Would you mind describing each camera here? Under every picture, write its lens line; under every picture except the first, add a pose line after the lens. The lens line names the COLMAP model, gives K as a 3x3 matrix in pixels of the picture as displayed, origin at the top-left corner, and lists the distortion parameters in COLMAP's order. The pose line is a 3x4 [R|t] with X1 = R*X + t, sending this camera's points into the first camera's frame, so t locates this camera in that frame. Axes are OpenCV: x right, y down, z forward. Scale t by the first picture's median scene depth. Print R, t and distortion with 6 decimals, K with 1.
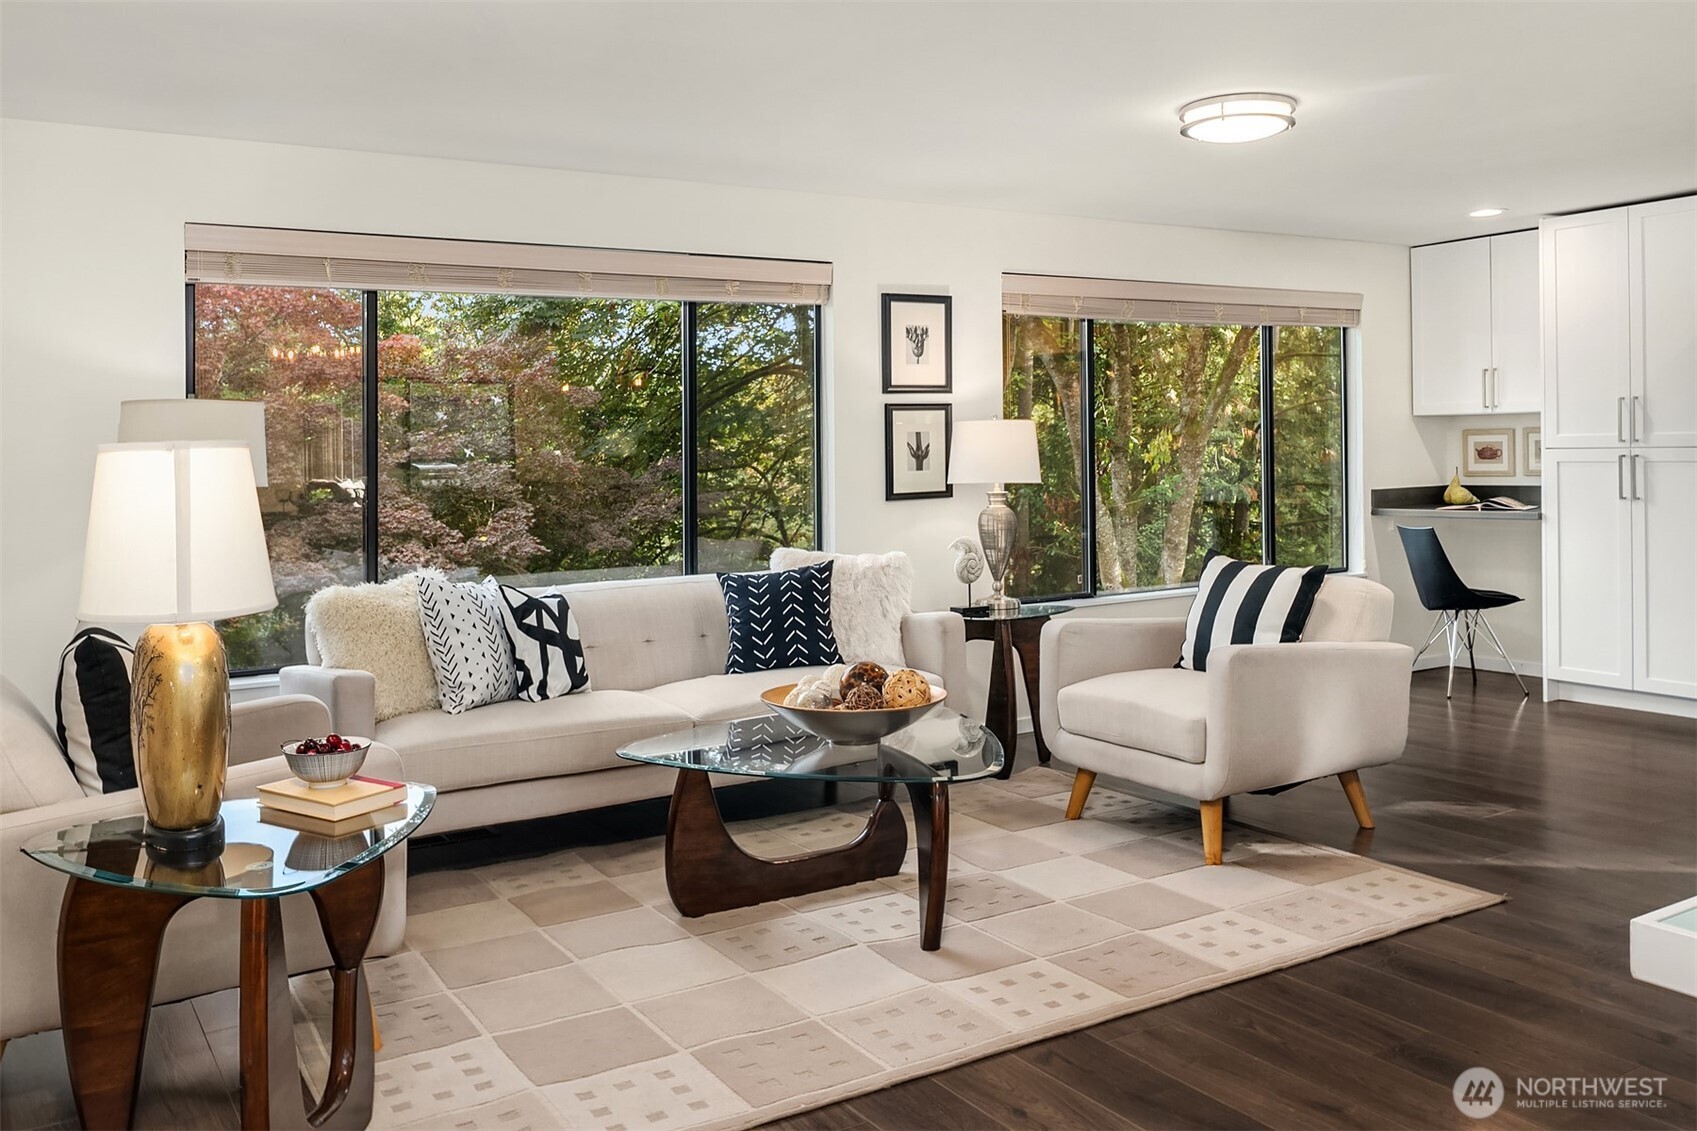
lens RADIAL K [[1434.2, 0, 849.2], [0, 1434.2, 424.9], [0, 0, 1]] dist [0.000106, -0.000260]
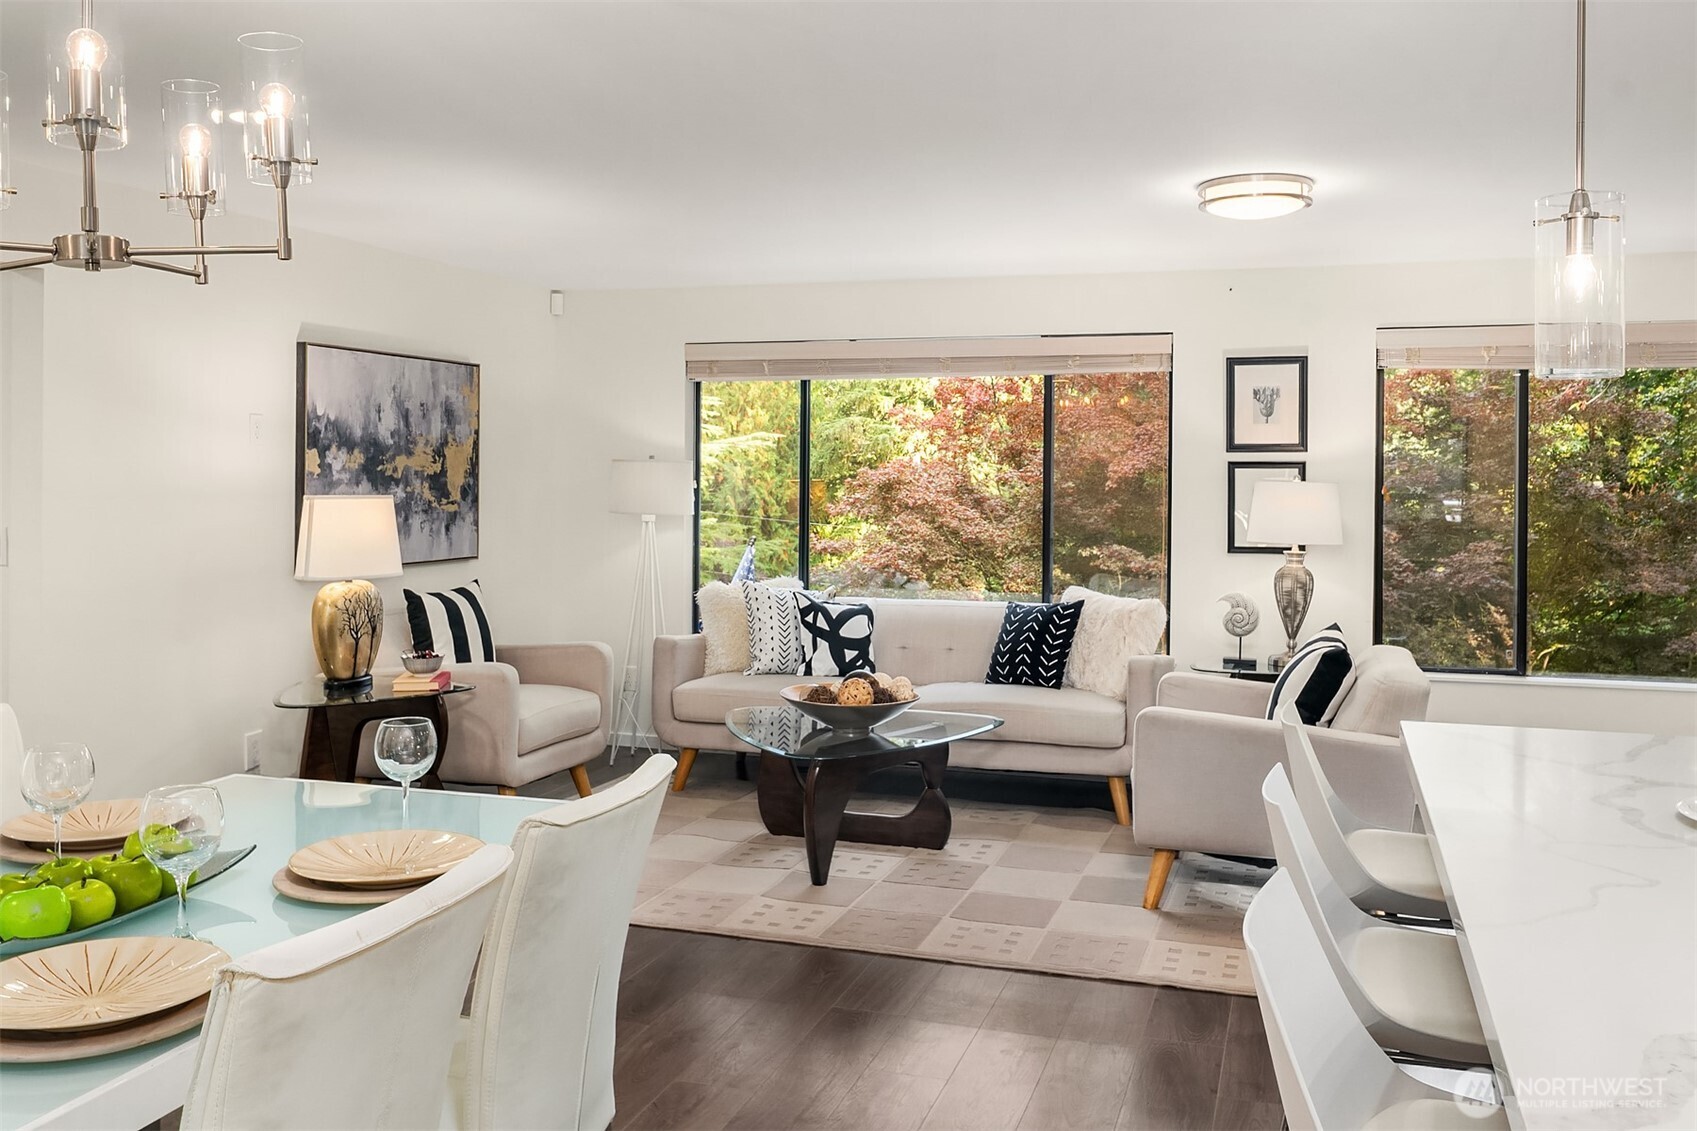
lens RADIAL K [[1405.3, 0, 851.6], [0, 1405.3, 470.2], [0, 0, 1]] dist [-0.000611, -0.000026]
pose [[0.643081, 0.016999, -0.765609, 0.642412], [-0.008574, 0.999851, 0.014998, -0.021660], [0.765750, -0.003080, 0.643131, 0.117204]]
